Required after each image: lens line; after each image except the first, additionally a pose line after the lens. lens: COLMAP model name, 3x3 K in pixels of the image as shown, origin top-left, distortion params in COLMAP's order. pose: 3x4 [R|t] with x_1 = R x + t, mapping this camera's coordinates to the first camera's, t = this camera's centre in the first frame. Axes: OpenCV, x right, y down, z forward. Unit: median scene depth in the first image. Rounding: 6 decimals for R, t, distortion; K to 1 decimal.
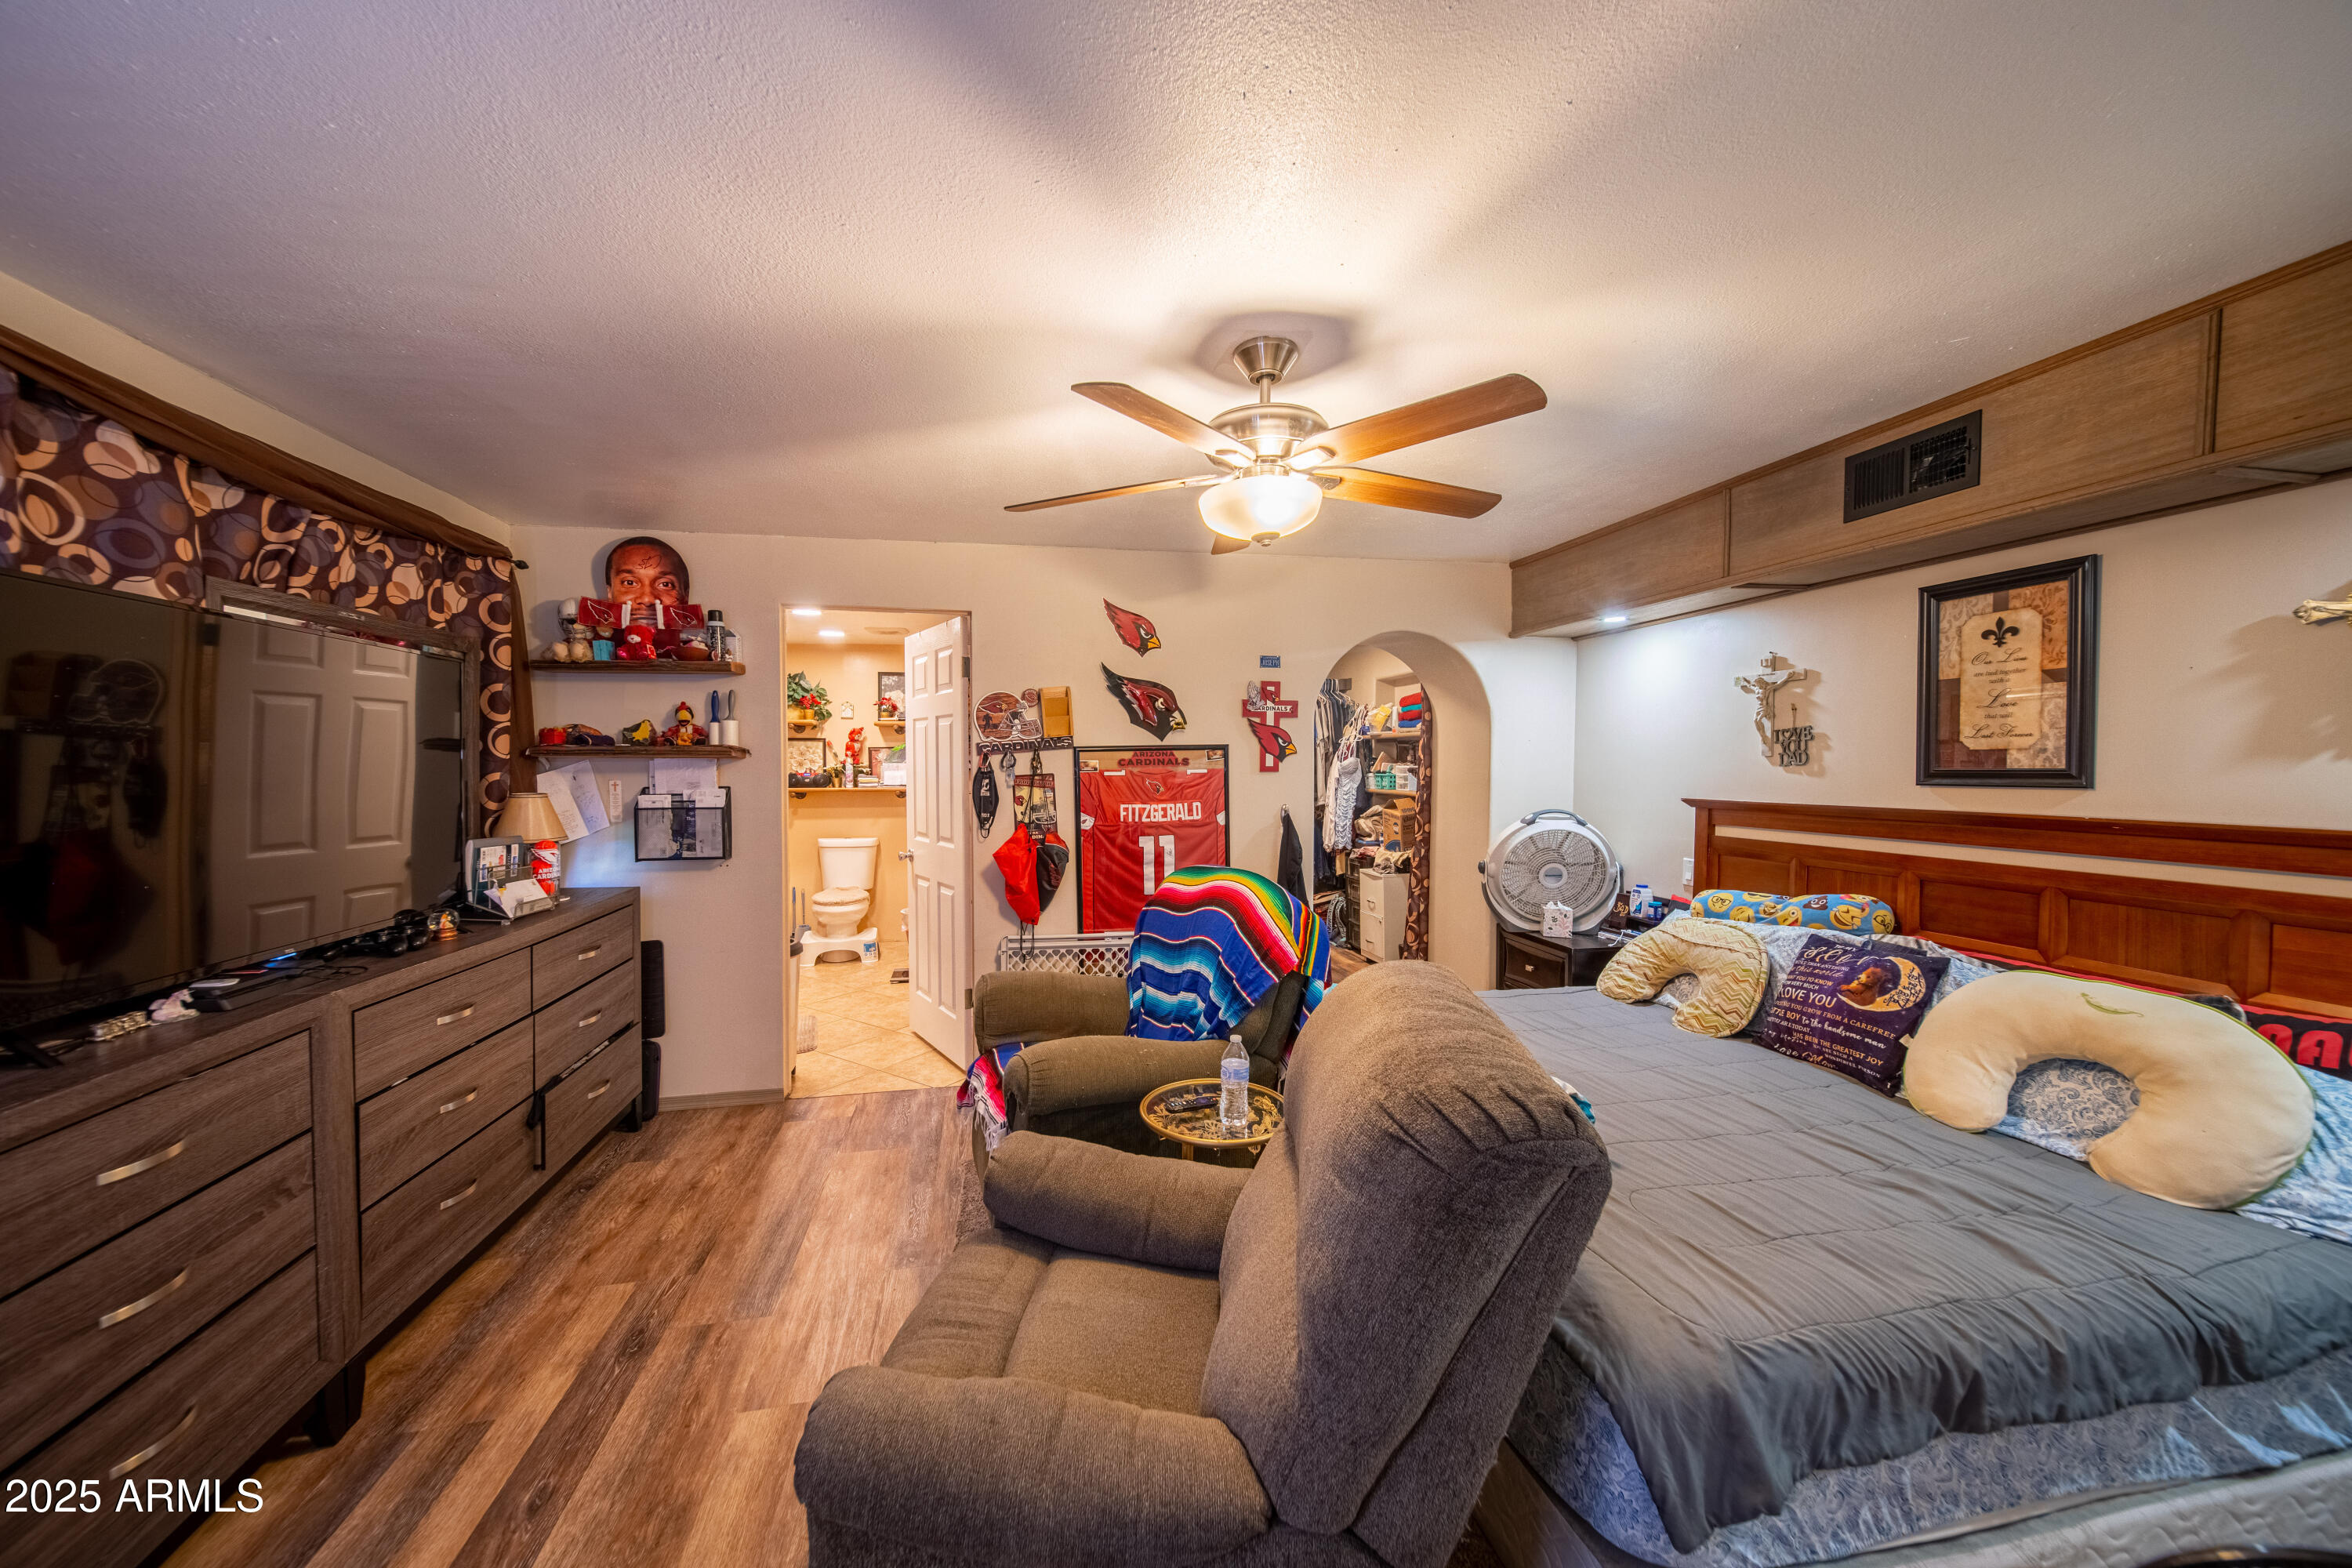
lens RADIAL K [[823.8, 0, 1169.4], [0, 823.8, 791.1], [0, 0, 1]] dist [0.002074, -0.001275]
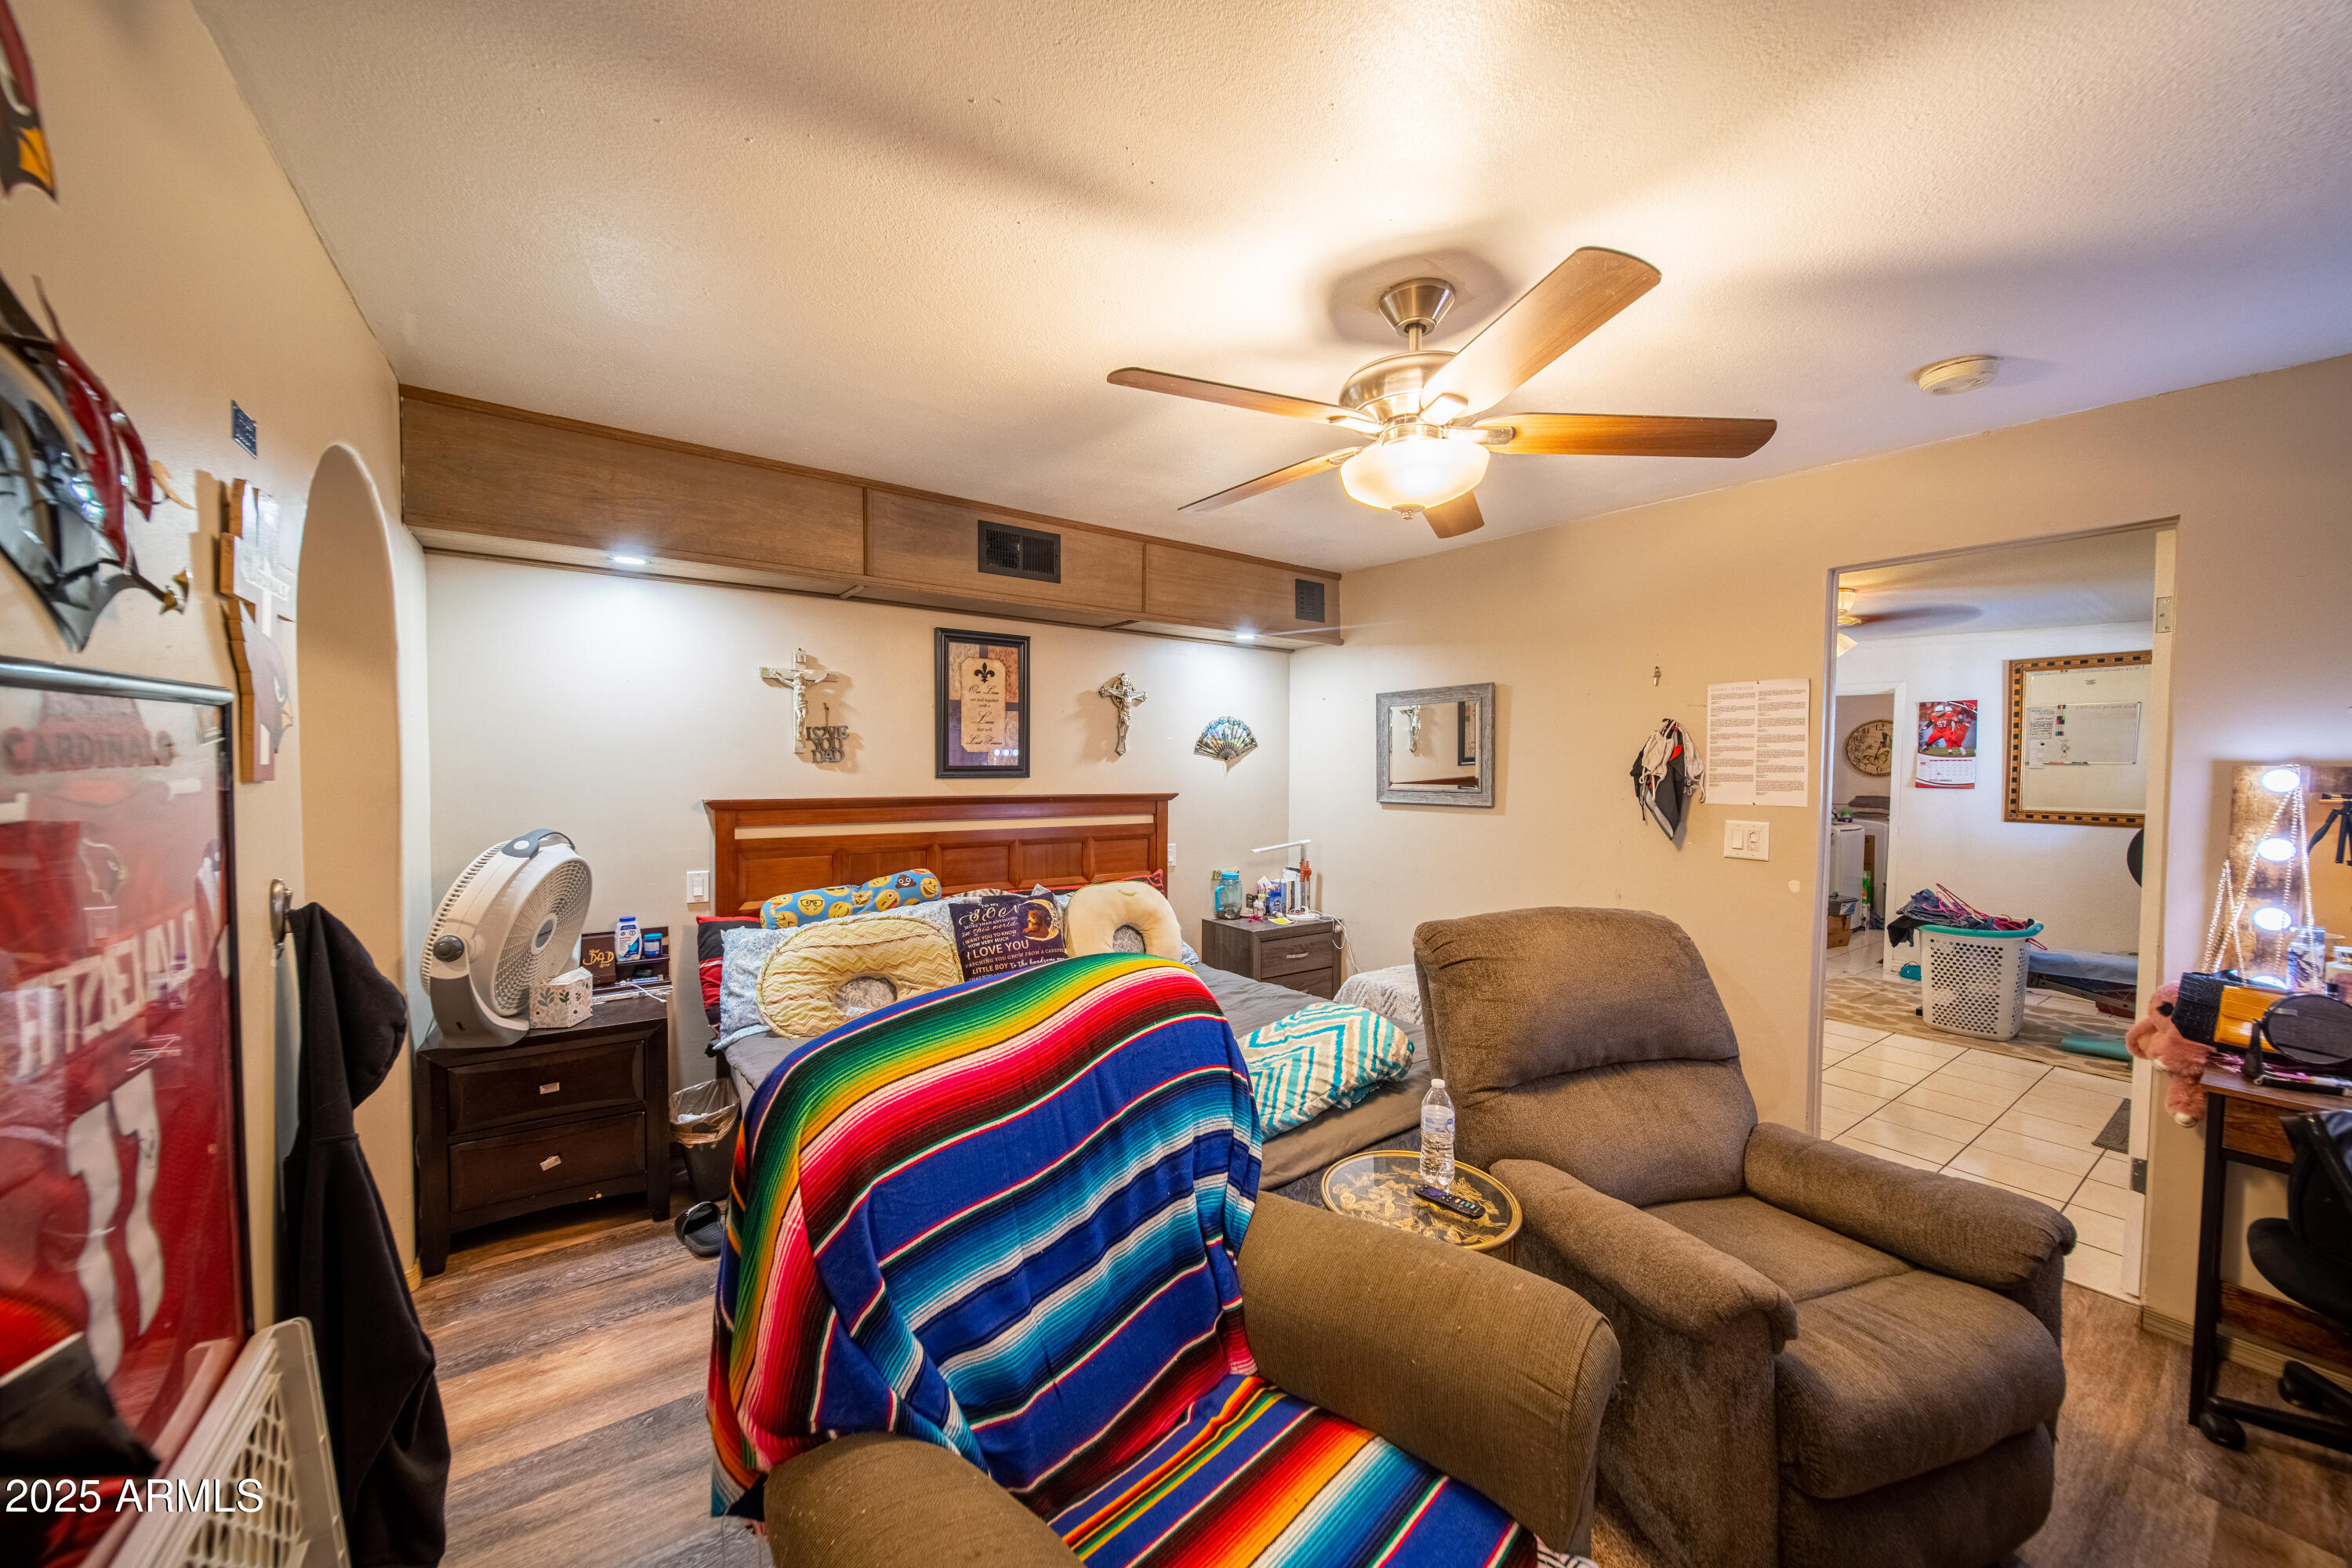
lens RADIAL K [[823.8, 0, 1169.4], [0, 823.8, 791.1], [0, 0, 1]] dist [0.002074, -0.001275]
pose [[-0.384240, -0.037226, 0.922483, -0.468111], [0.018960, 0.998658, 0.048197, -0.044840], [-0.923039, 0.036010, -0.383018, 1.225229]]
